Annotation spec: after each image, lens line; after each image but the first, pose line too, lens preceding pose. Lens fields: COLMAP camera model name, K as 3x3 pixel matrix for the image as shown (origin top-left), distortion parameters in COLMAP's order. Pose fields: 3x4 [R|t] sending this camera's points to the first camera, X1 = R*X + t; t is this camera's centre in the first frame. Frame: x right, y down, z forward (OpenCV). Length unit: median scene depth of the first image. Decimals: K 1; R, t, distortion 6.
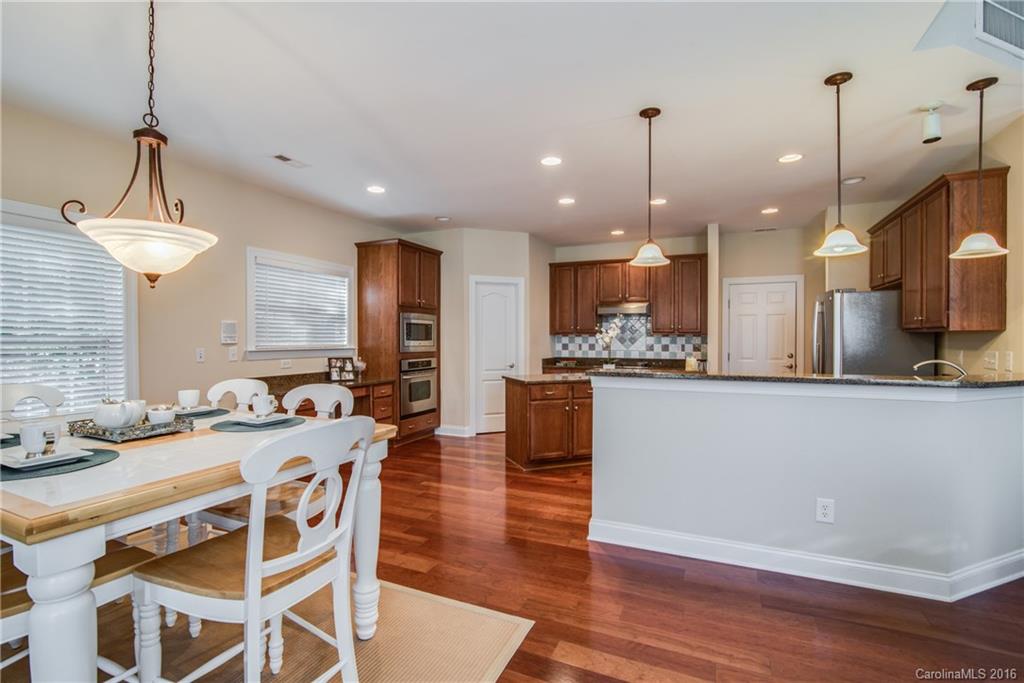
lens RADIAL K [[470.9, 0, 505.3], [0, 470.9, 343.2], [0, 0, 1]] dist [-0.003808, -0.001868]
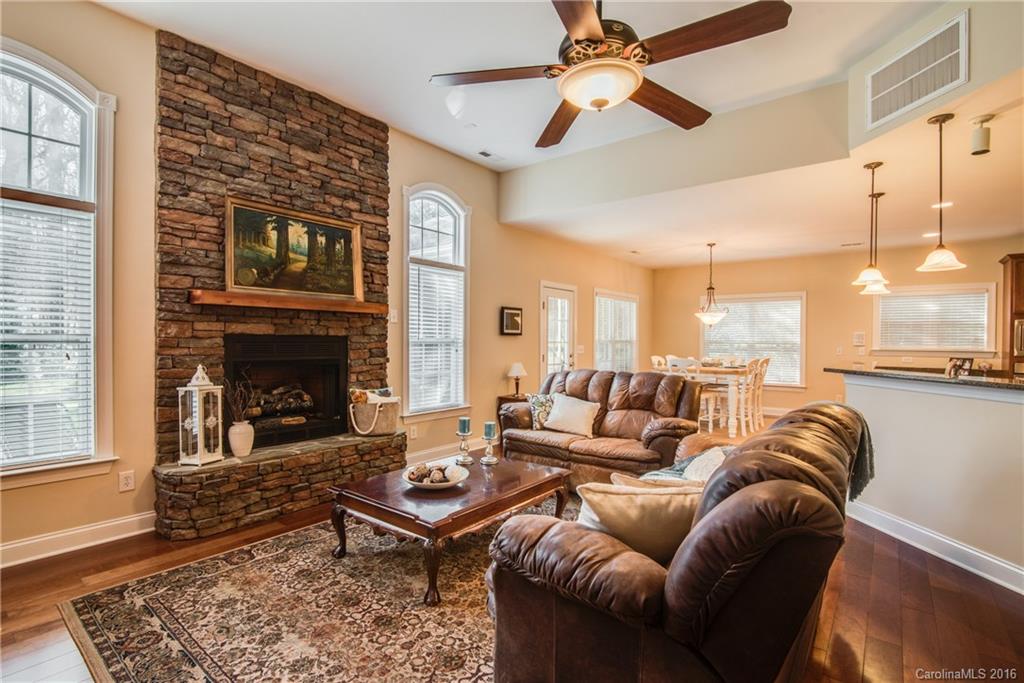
lens RADIAL K [[470.9, 0, 518.8], [0, 470.9, 345.8], [0, 0, 1]] dist [-0.003808, -0.001868]
pose [[-0.238434, 0.009340, -0.971114, 1.026555], [-0.016948, 0.999761, 0.013777, -0.000786], [0.971011, 0.019744, -0.238218, 0.125294]]
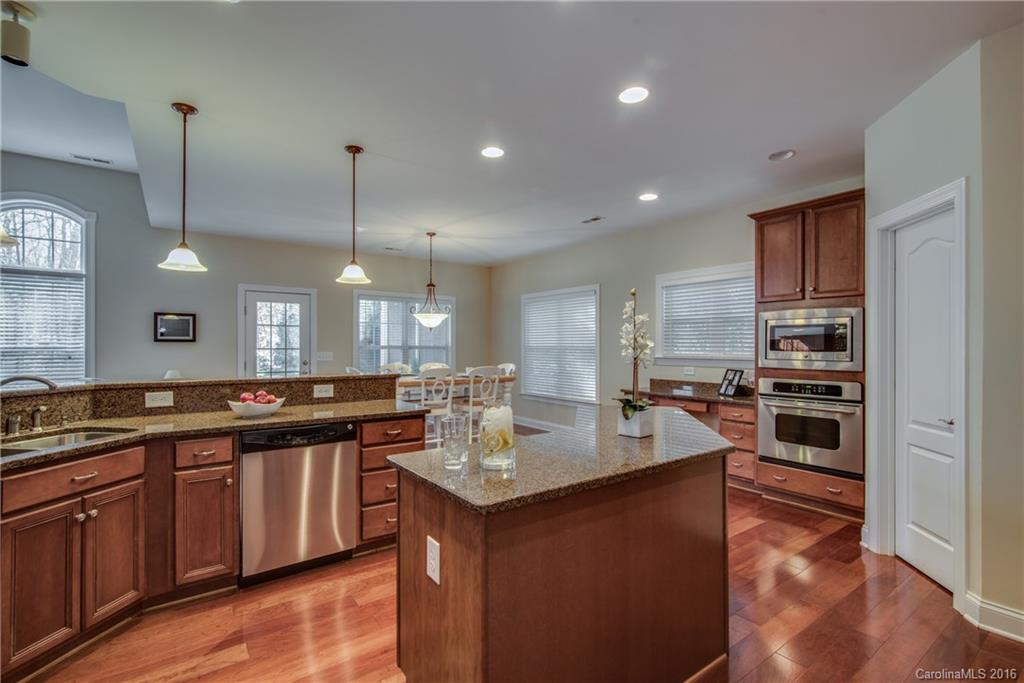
lens RADIAL K [[470.9, 0, 512.0], [0, 470.9, 345.3], [0, 0, 1]] dist [-0.003808, -0.001868]
pose [[-0.497685, -0.003825, -0.867349, 0.559454], [-0.010679, 0.999941, 0.001718, -0.010871], [0.867292, 0.010118, -0.497697, 0.961498]]
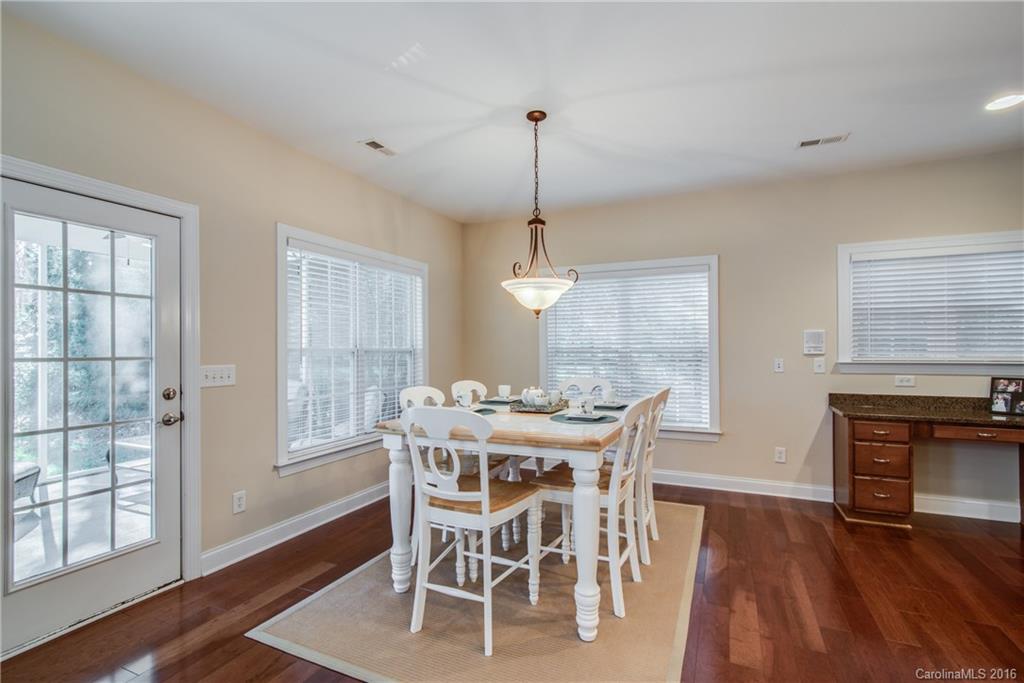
lens RADIAL K [[470.9, 0, 510.1], [0, 470.9, 345.3], [0, 0, 1]] dist [-0.003808, -0.001868]
pose [[-0.007539, -0.006817, -0.999948, 0.255672], [-0.005241, 0.999963, -0.006778, -0.005224], [0.999958, 0.005190, -0.007575, 0.284447]]
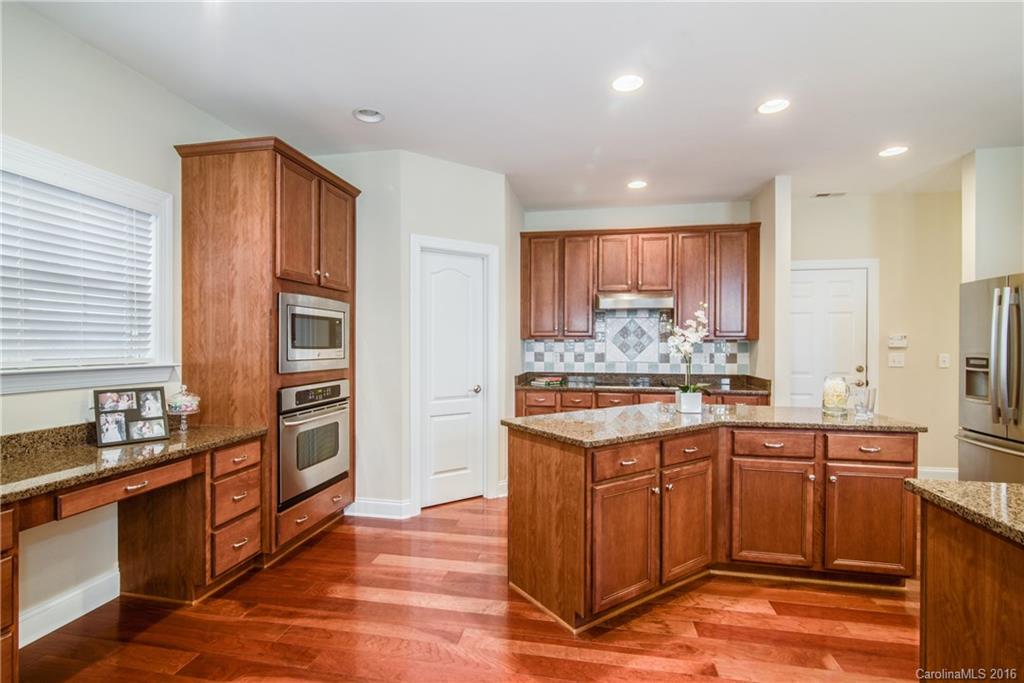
lens RADIAL K [[470.9, 0, 512.1], [0, 470.9, 345.6], [0, 0, 1]] dist [-0.003808, -0.001868]
pose [[0.969133, 0.000762, 0.246537, -0.101454], [0.000868, 0.999978, -0.006506, -0.005494], [-0.246537, 0.006519, 0.969112, 0.436440]]
